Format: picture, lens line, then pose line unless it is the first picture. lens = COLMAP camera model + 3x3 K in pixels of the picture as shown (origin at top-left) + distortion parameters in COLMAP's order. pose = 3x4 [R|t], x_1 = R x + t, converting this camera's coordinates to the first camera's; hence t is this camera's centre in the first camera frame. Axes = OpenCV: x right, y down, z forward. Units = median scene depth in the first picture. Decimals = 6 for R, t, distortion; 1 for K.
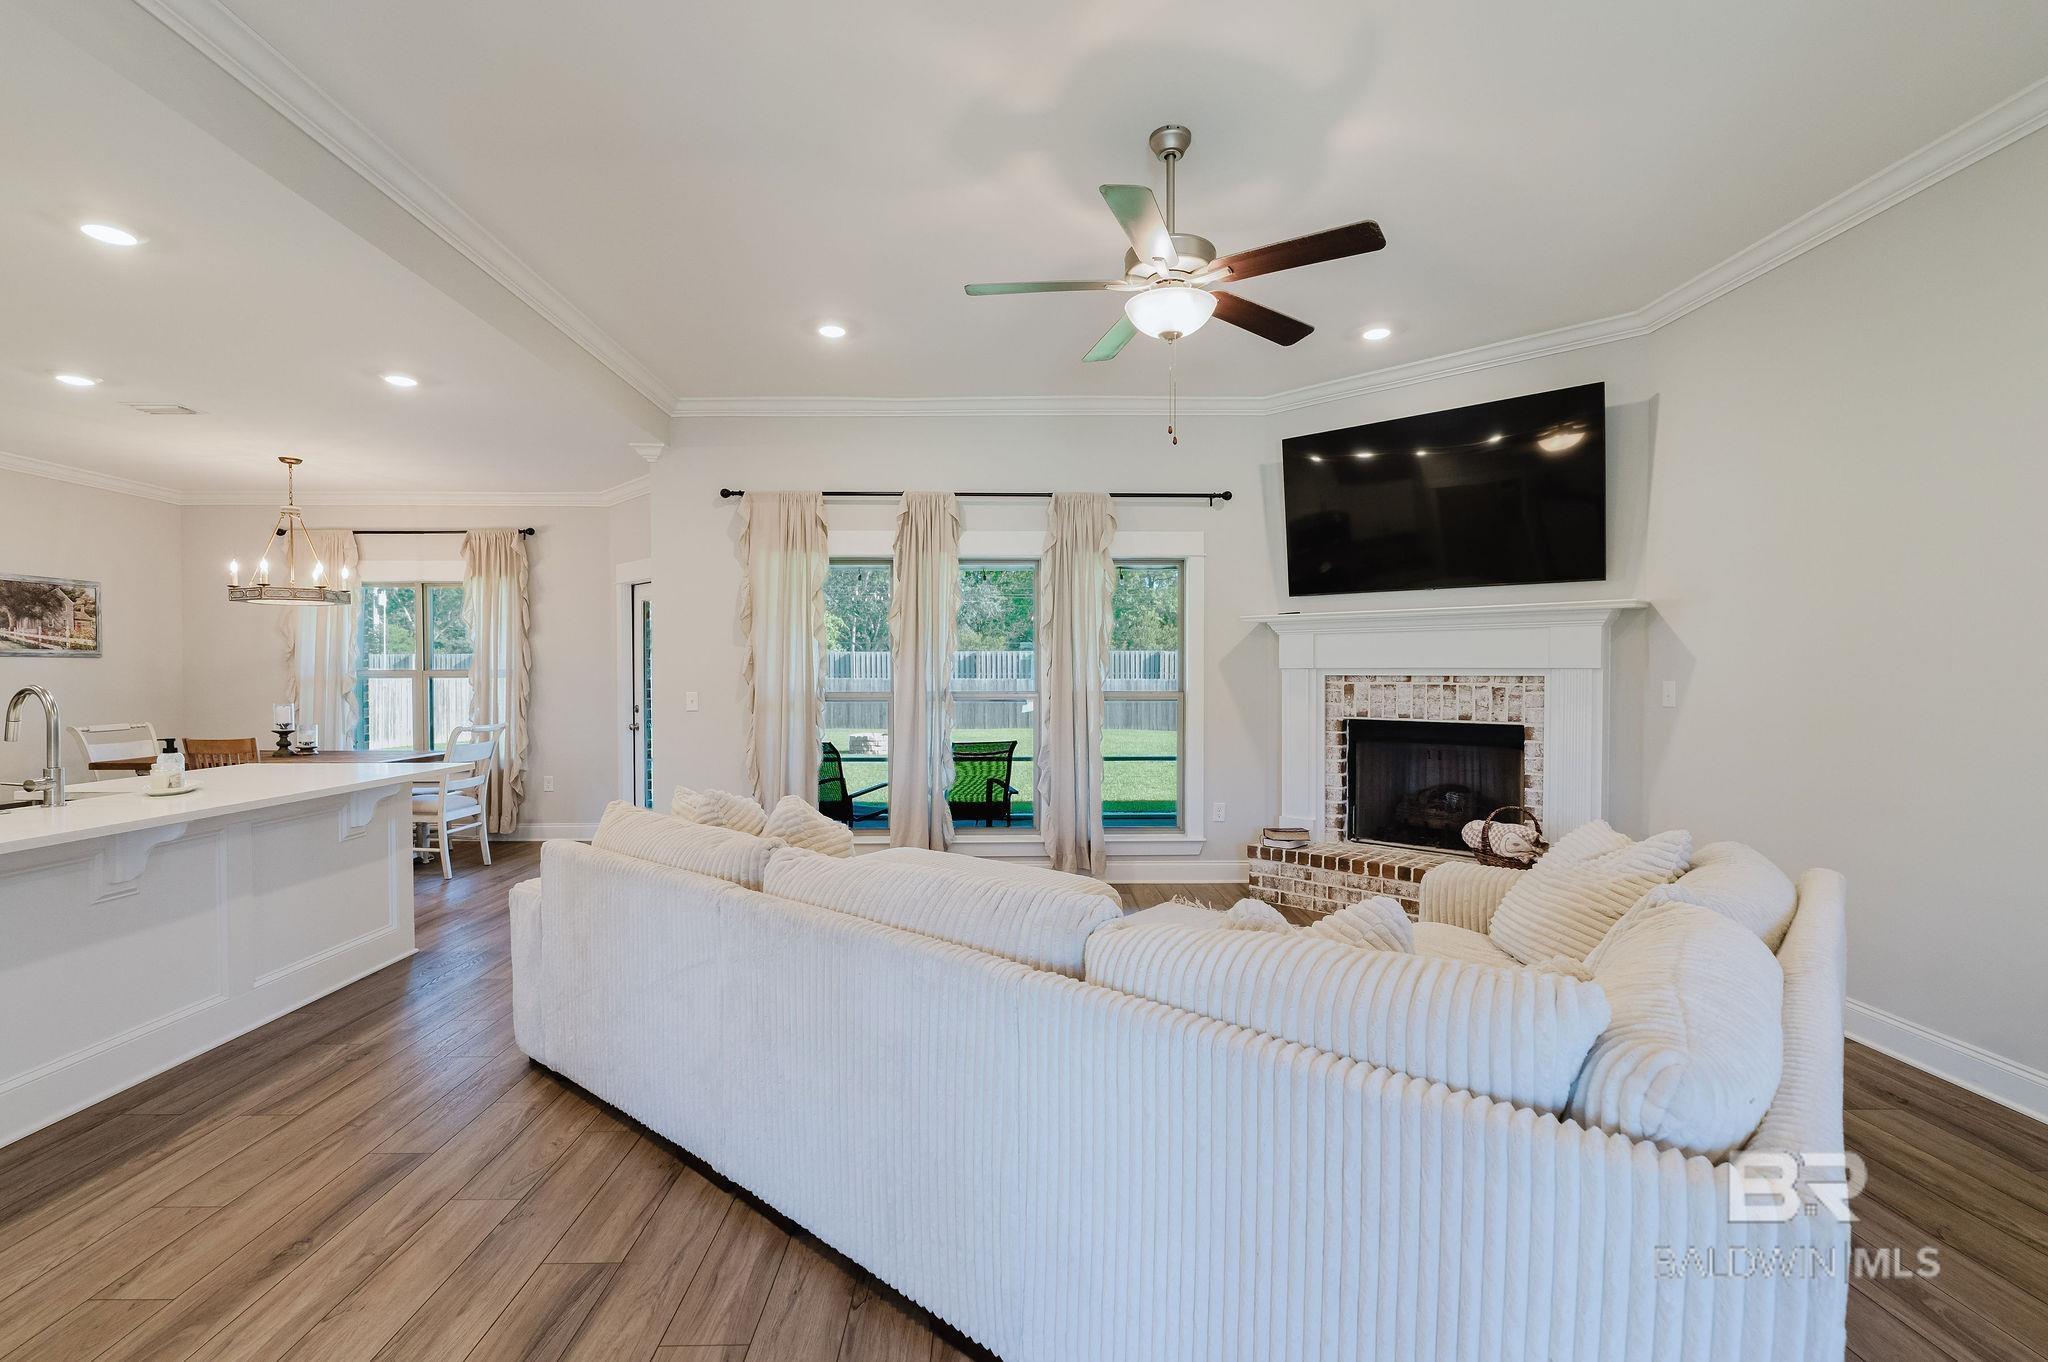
lens RADIAL K [[901.5, 0, 1024.1], [0, 901.5, 682.7], [0, 0, 1]] dist [-0.006499, 0.001136]
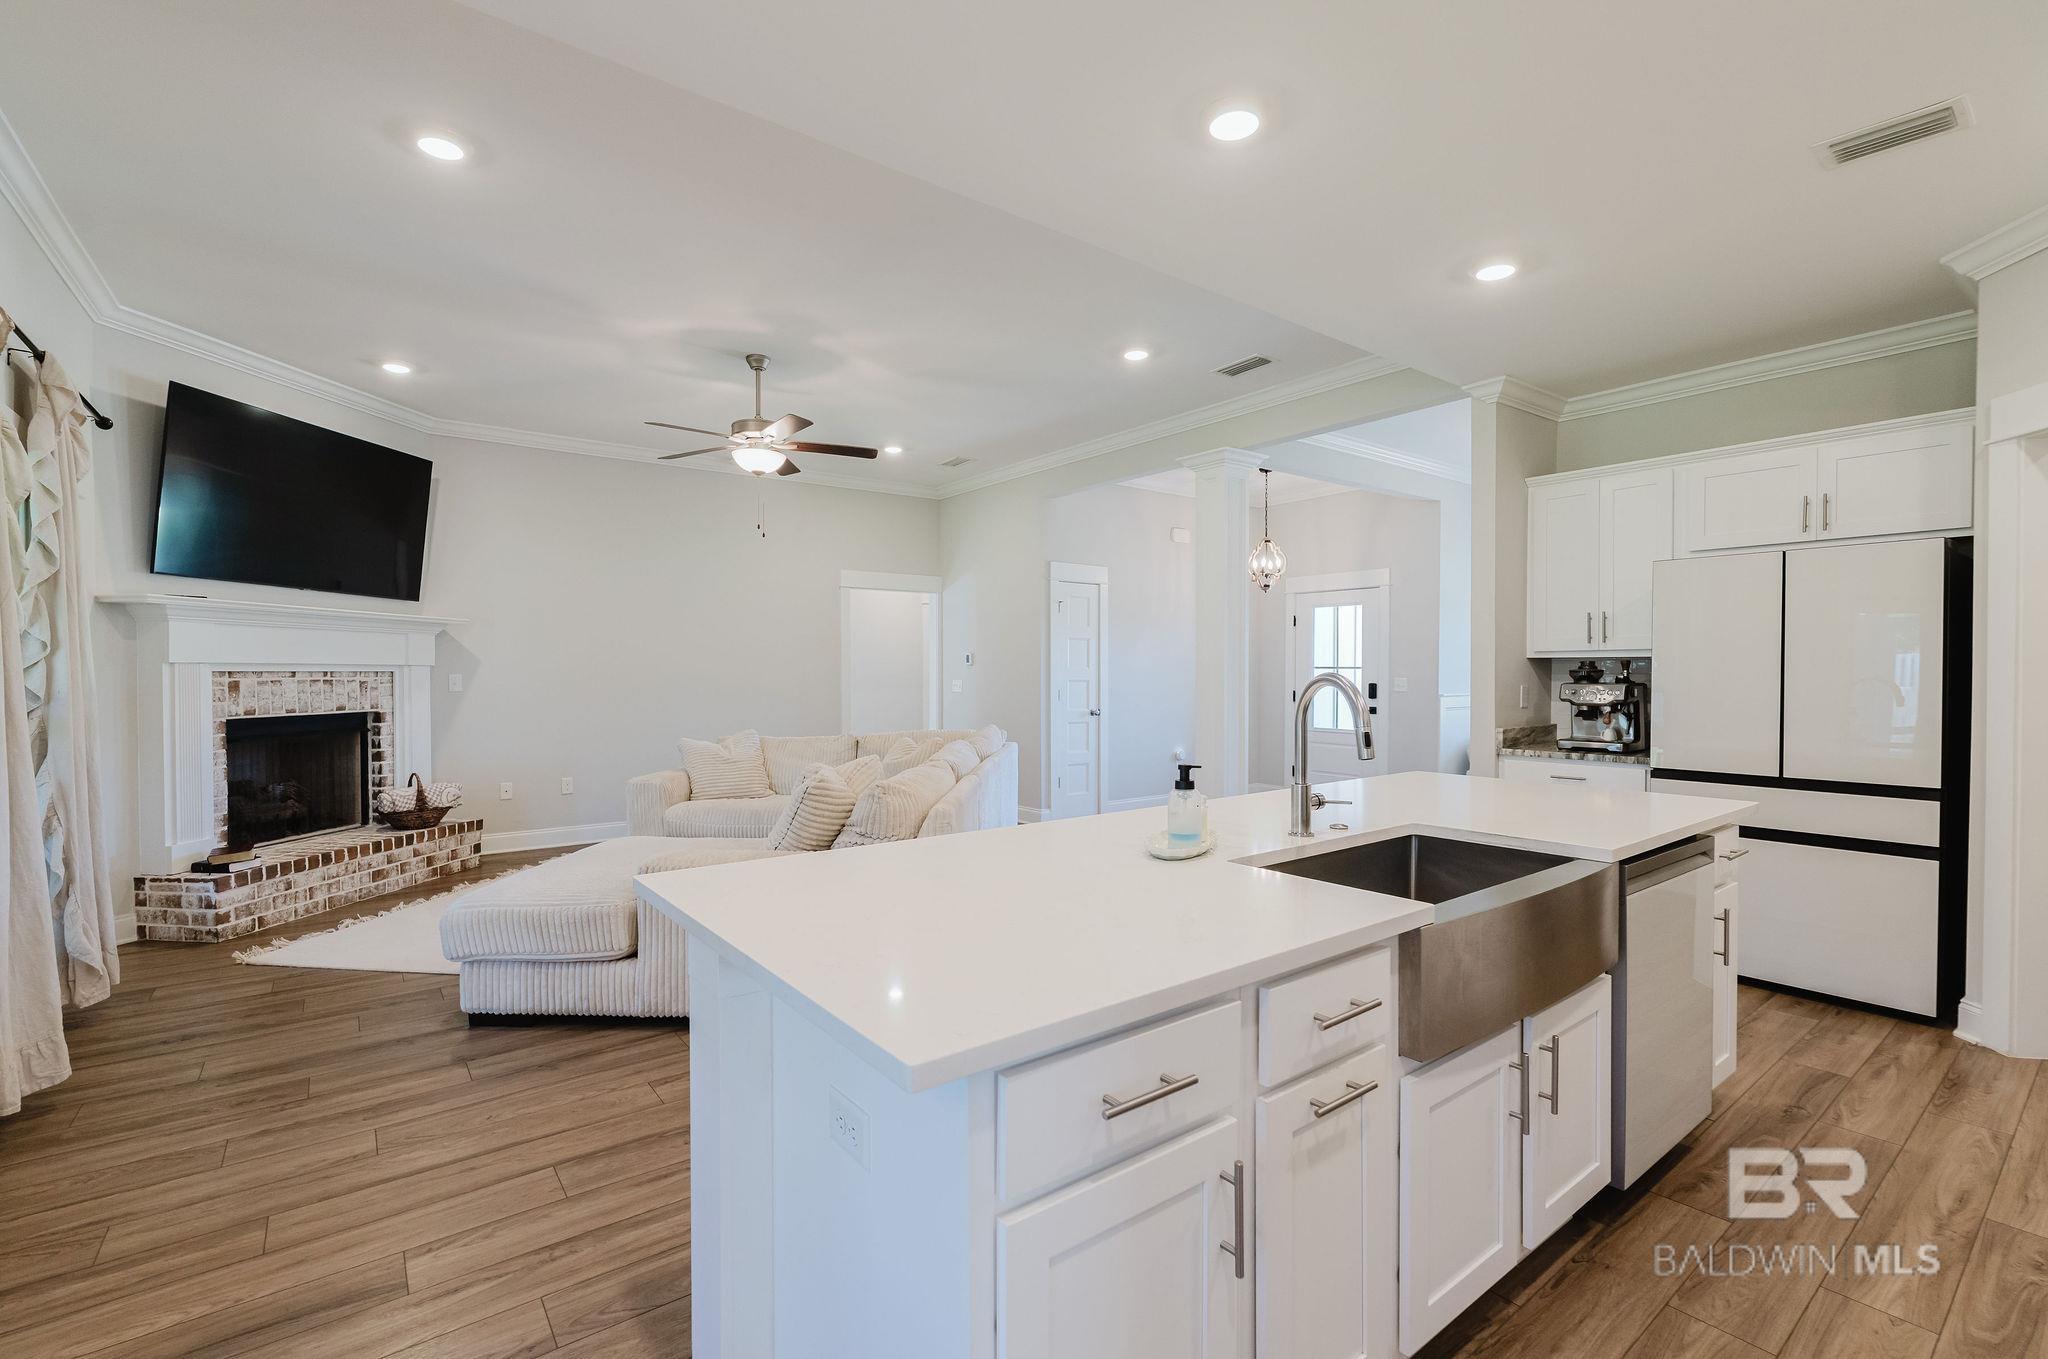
lens RADIAL K [[901.5, 0, 1024.2], [0, 901.5, 684.2], [0, 0, 1]] dist [-0.006499, 0.001136]
pose [[-0.592033, -0.008691, 0.805867, -0.837869], [0.012321, 0.999727, 0.019833, -0.003114], [-0.805819, 0.021671, -0.591765, 0.880267]]
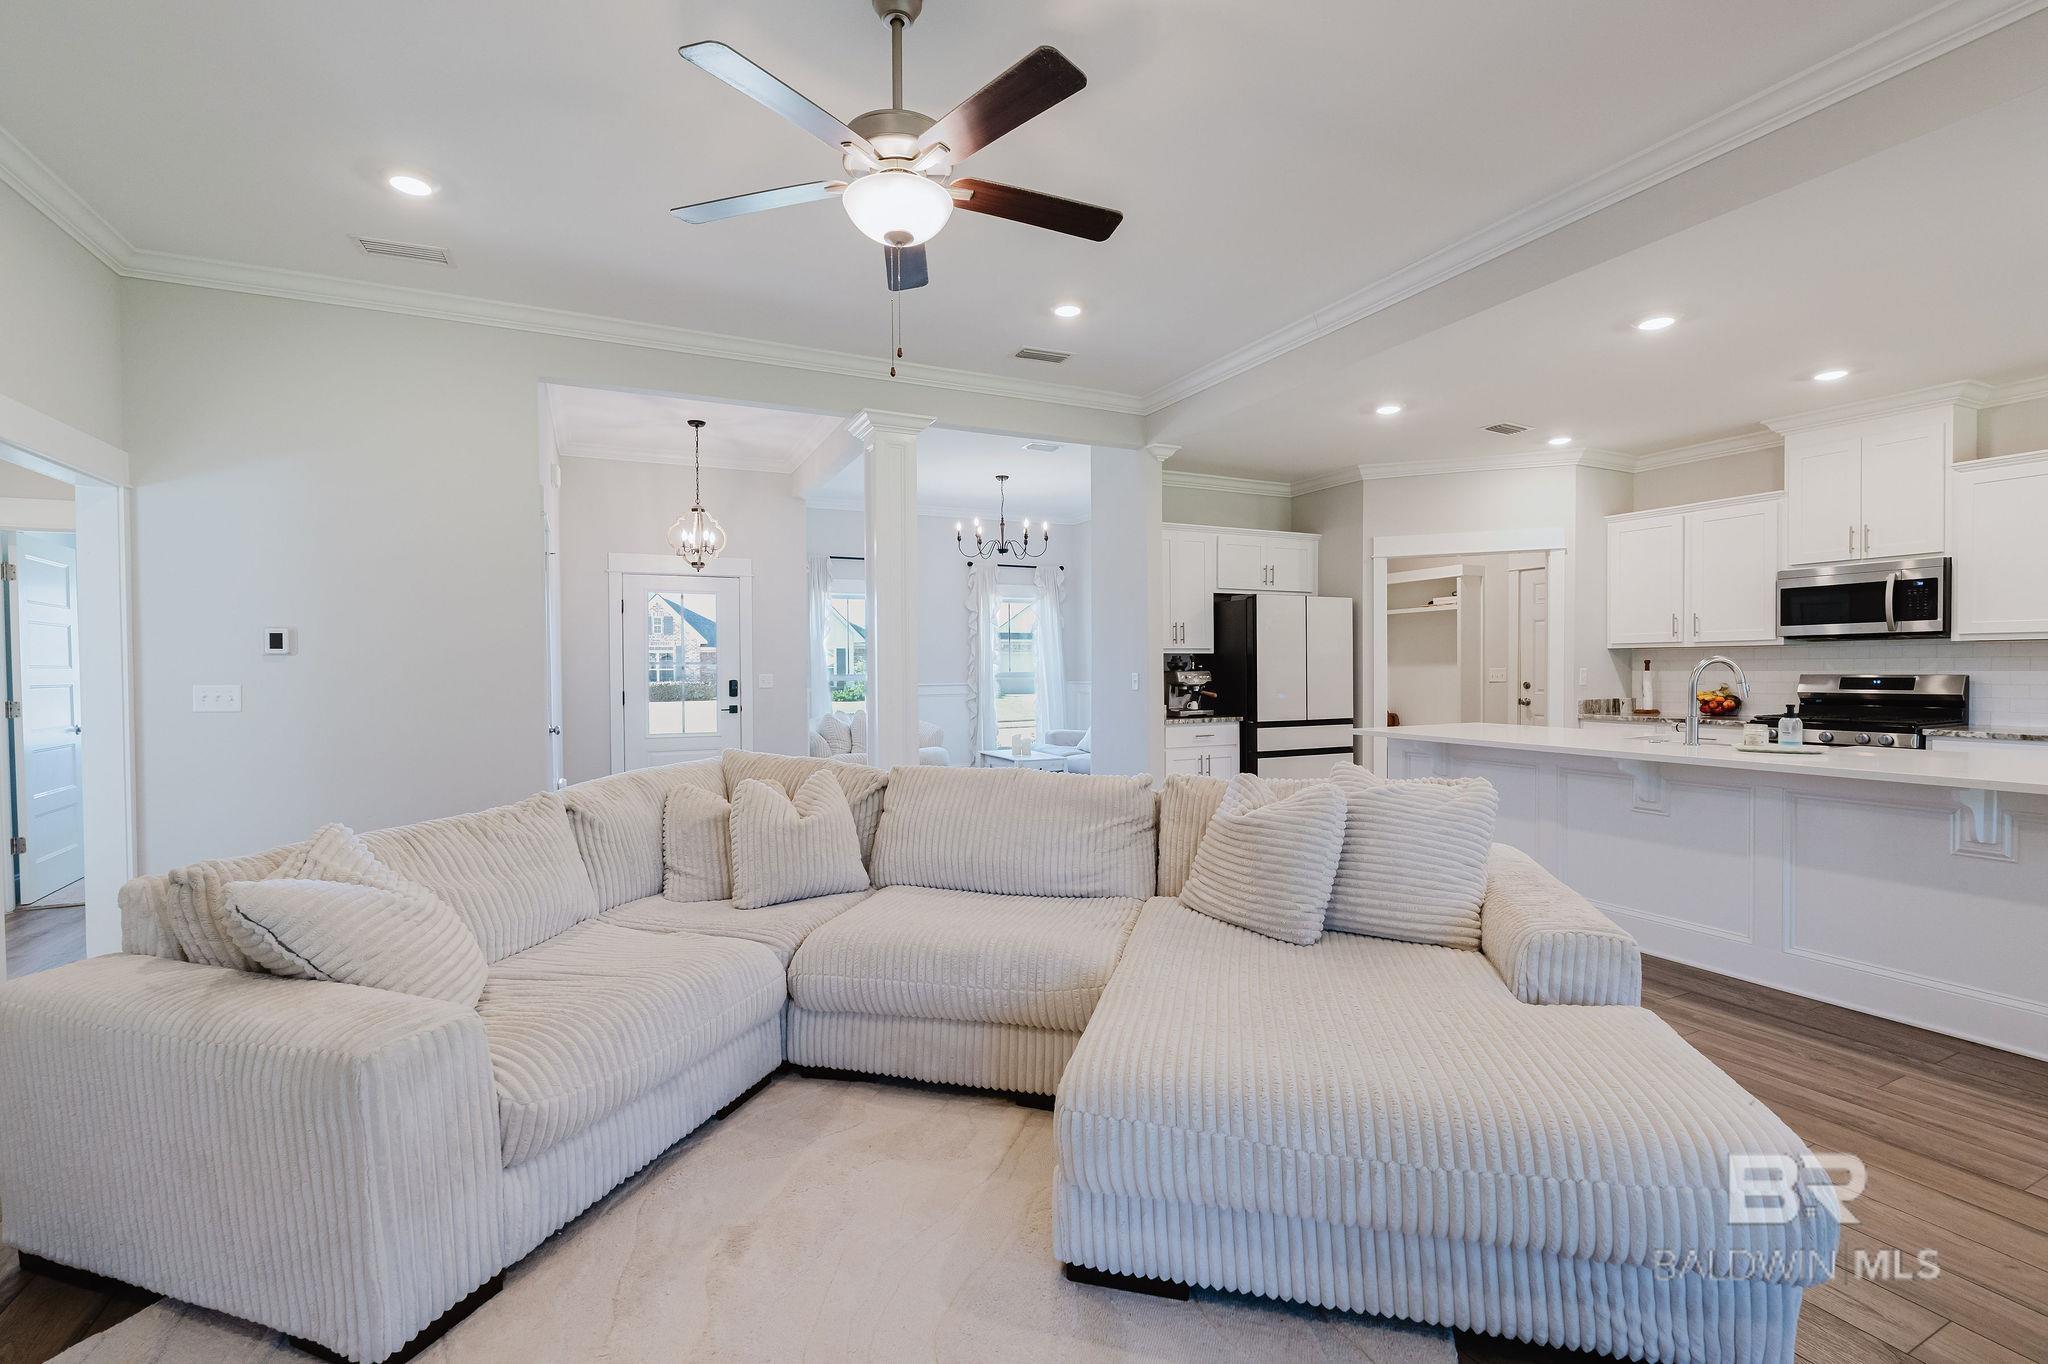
lens RADIAL K [[901.5, 0, 1028.4], [0, 901.5, 677.5], [0, 0, 1]] dist [-0.006499, 0.001136]
pose [[-0.908486, 0.013254, -0.417705, 0.221527], [0.004592, 0.999753, 0.021735, 0.000244], [0.417890, 0.017828, -0.908323, 0.983992]]
